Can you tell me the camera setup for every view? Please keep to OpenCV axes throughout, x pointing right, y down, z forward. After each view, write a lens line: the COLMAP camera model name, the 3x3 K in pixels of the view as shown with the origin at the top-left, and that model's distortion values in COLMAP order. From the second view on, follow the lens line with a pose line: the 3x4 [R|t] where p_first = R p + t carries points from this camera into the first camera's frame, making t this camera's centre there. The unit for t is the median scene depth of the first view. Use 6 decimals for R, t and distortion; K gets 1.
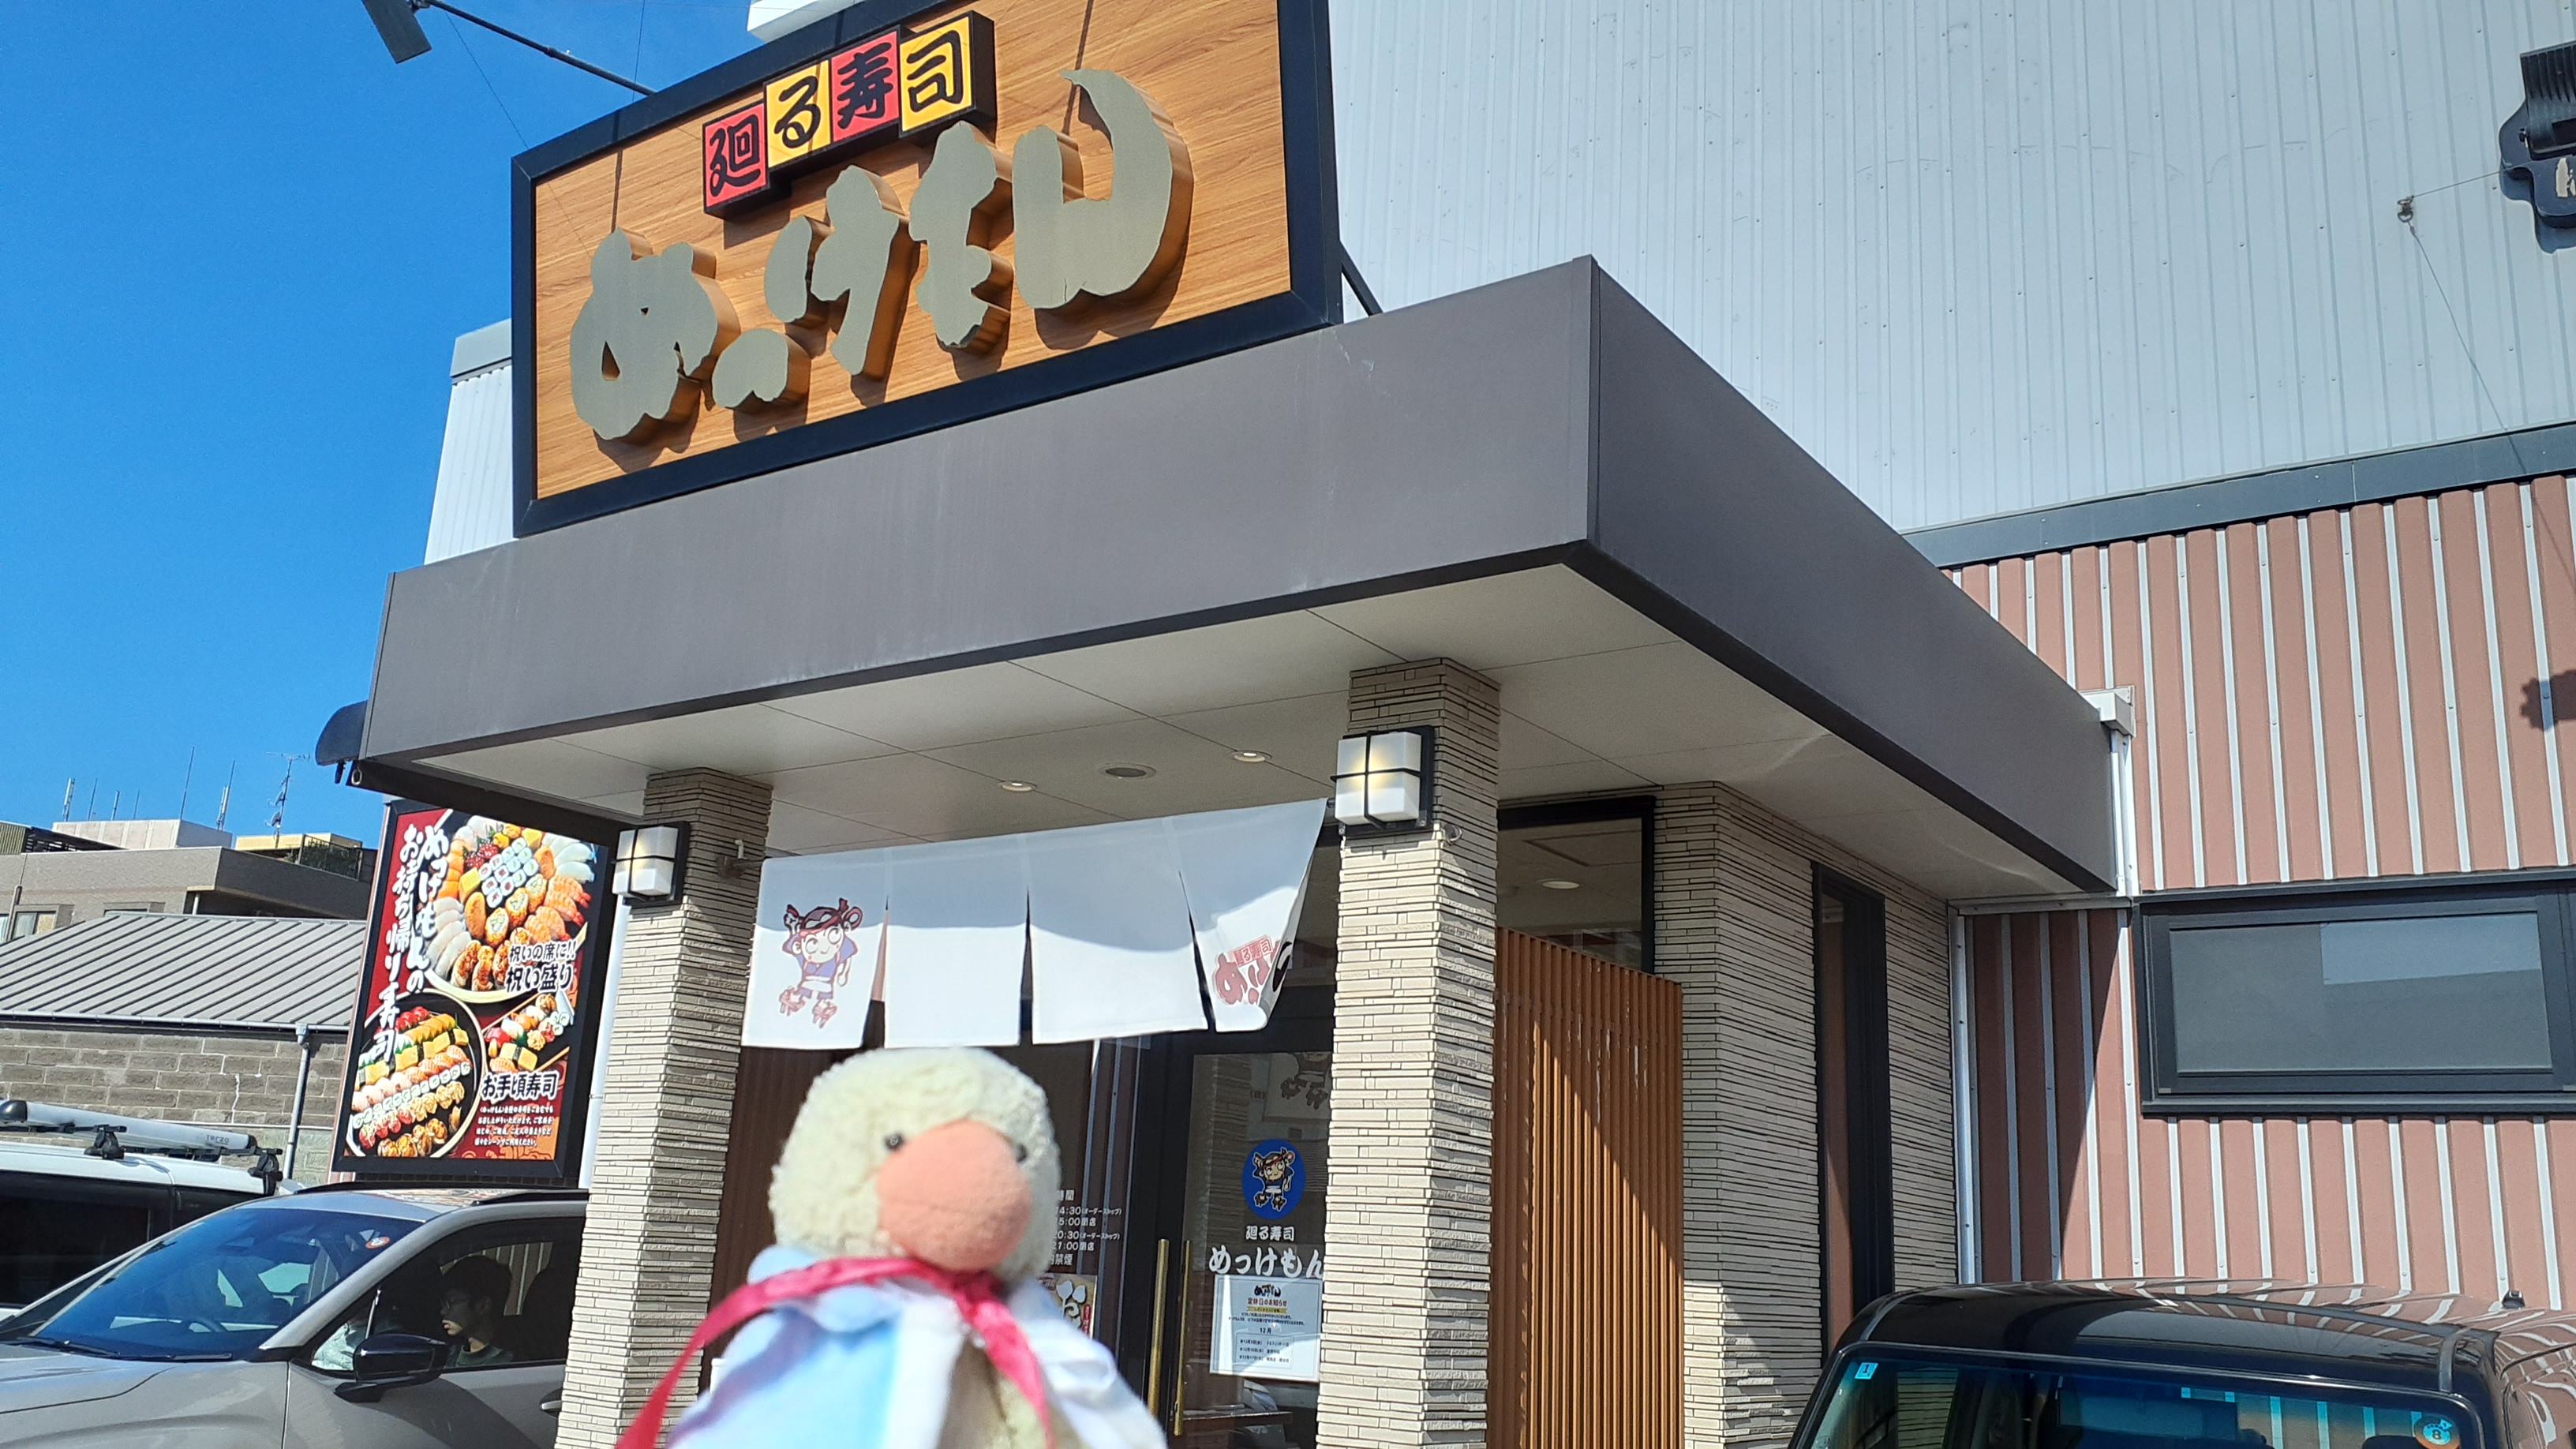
lens RADIAL K [[2080.8, 0, 1288.6], [0, 2080.8, 735.8], [0, 0, 1]] dist [0.005611, -0.015627]
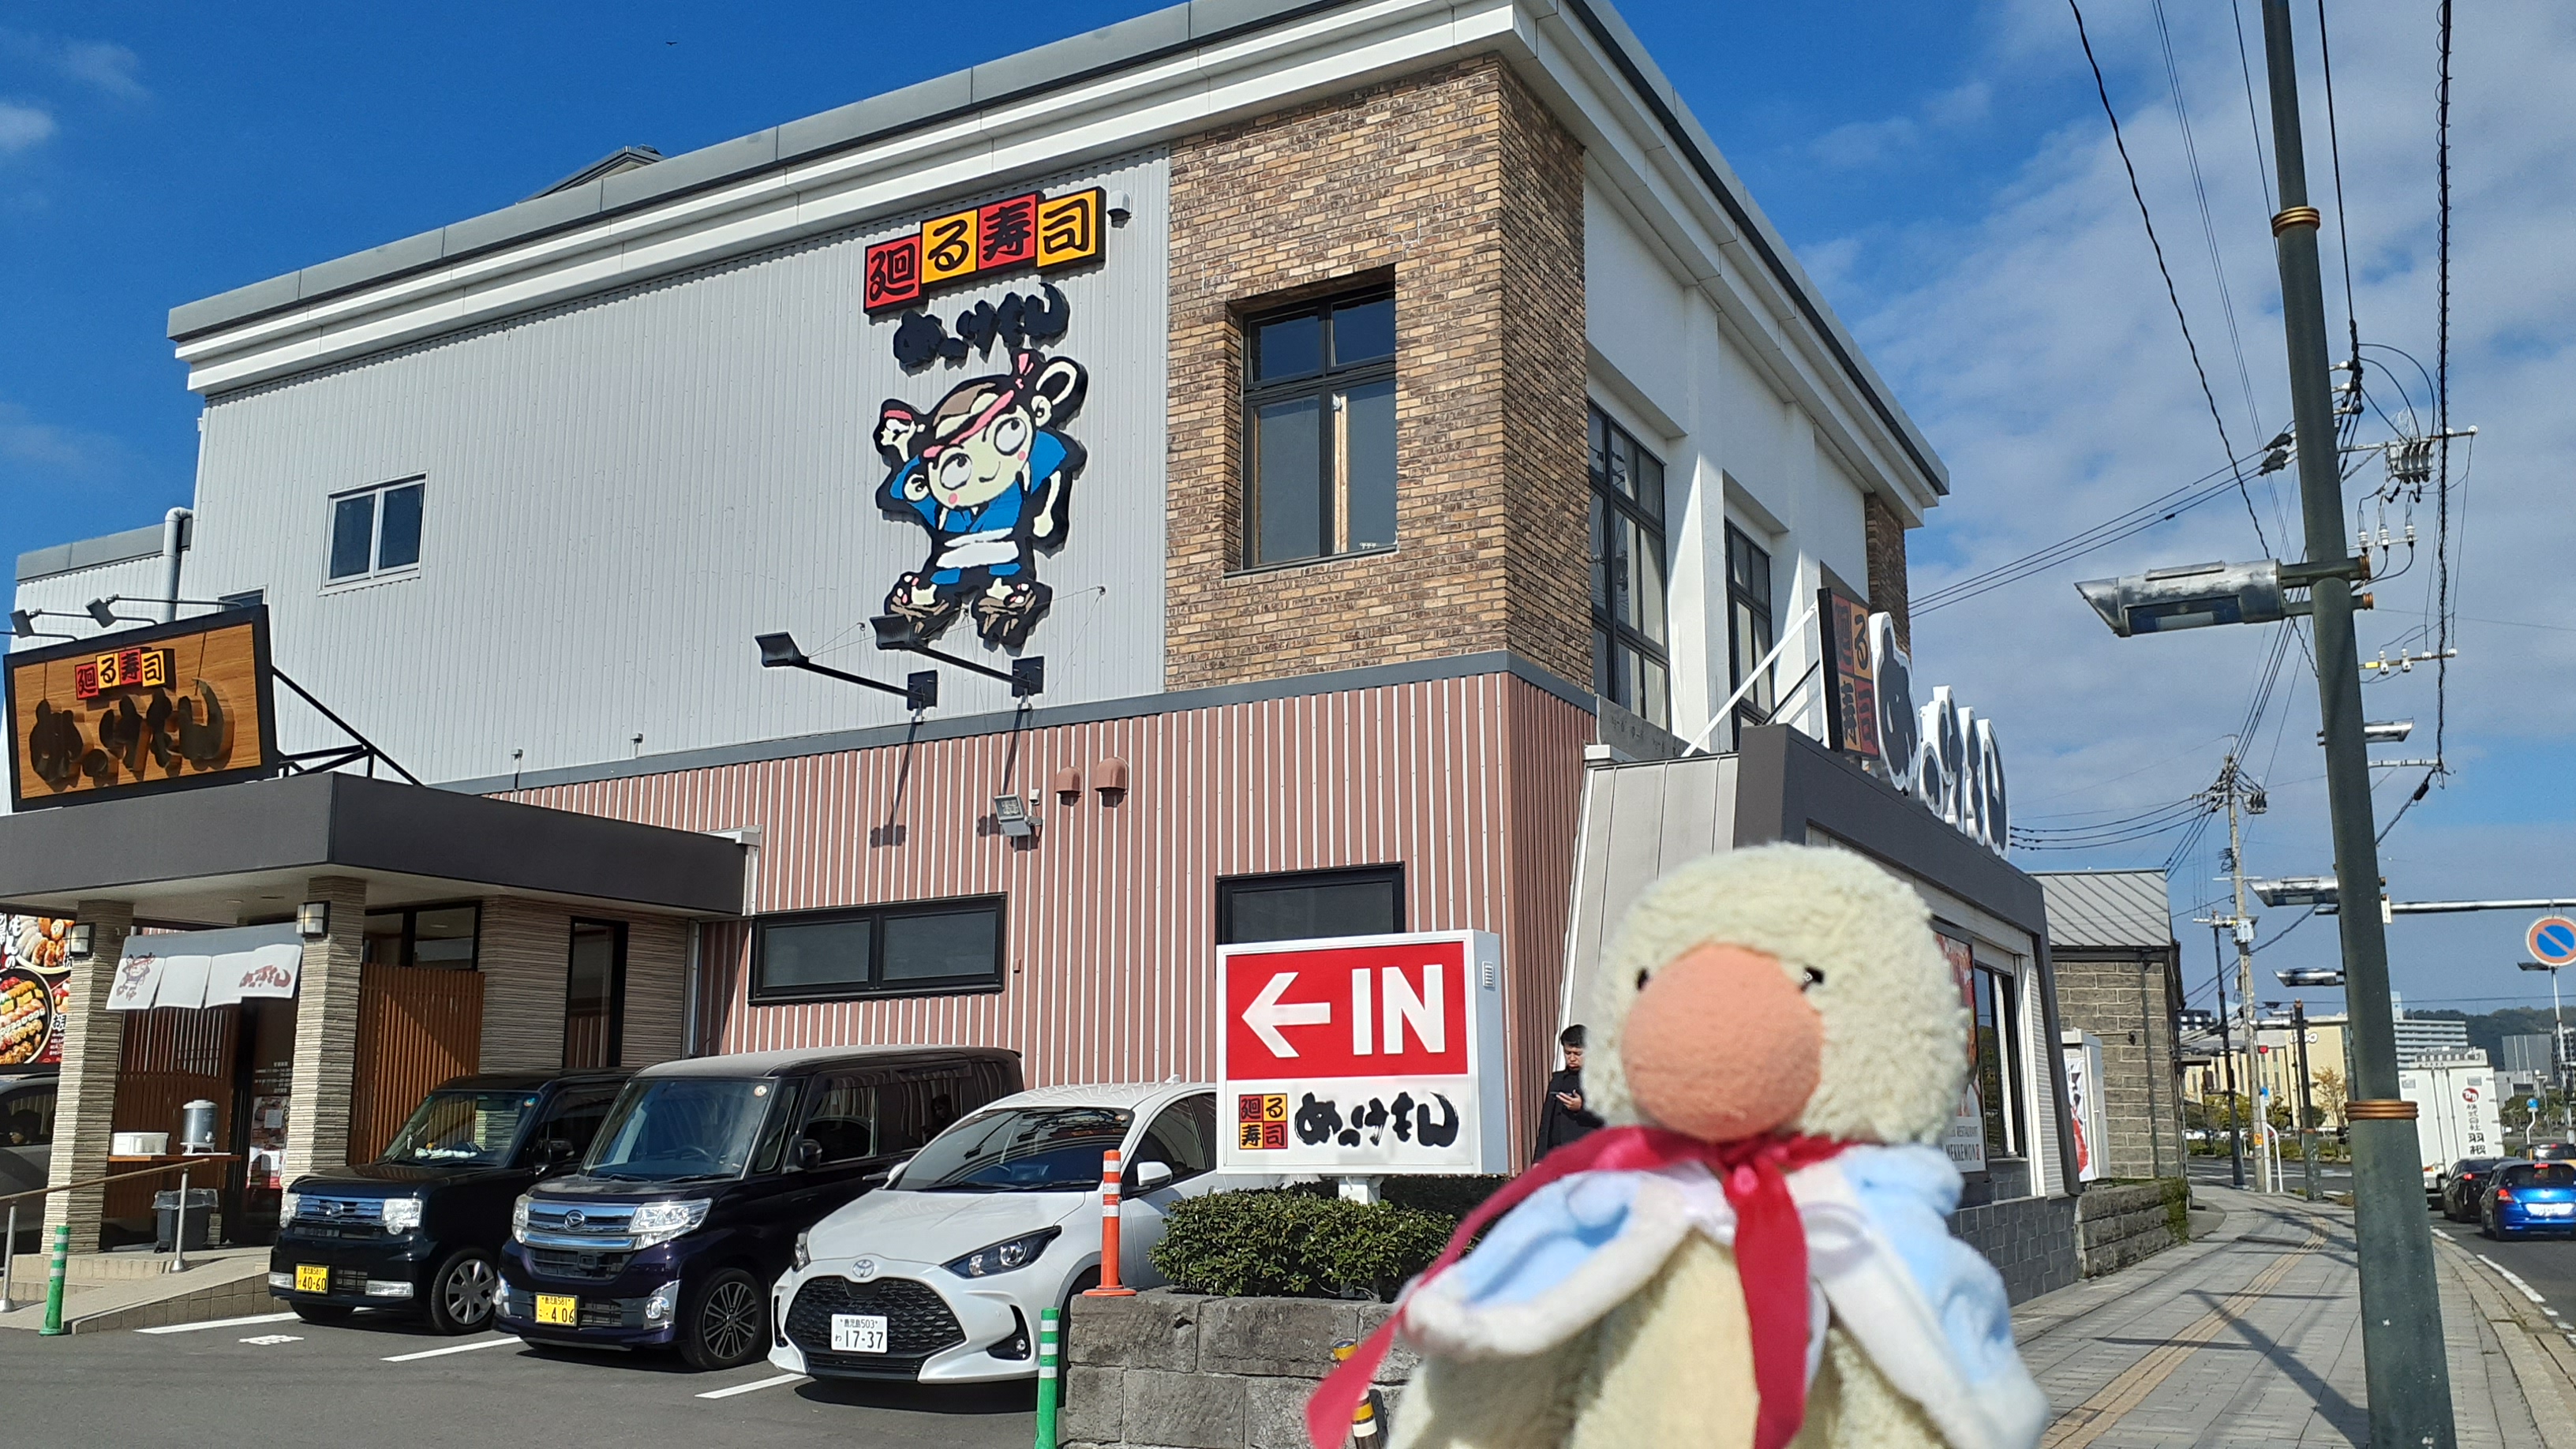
lens RADIAL K [[2080.8, 0, 1283.4], [0, 2080.8, 716.7], [0, 0, 1]] dist [0.005611, -0.015627]
pose [[0.991121, -0.033196, 0.128750, 0.809287], [0.025740, 0.997917, 0.059154, -0.315399], [-0.130445, -0.055315, 0.989911, -1.636748]]
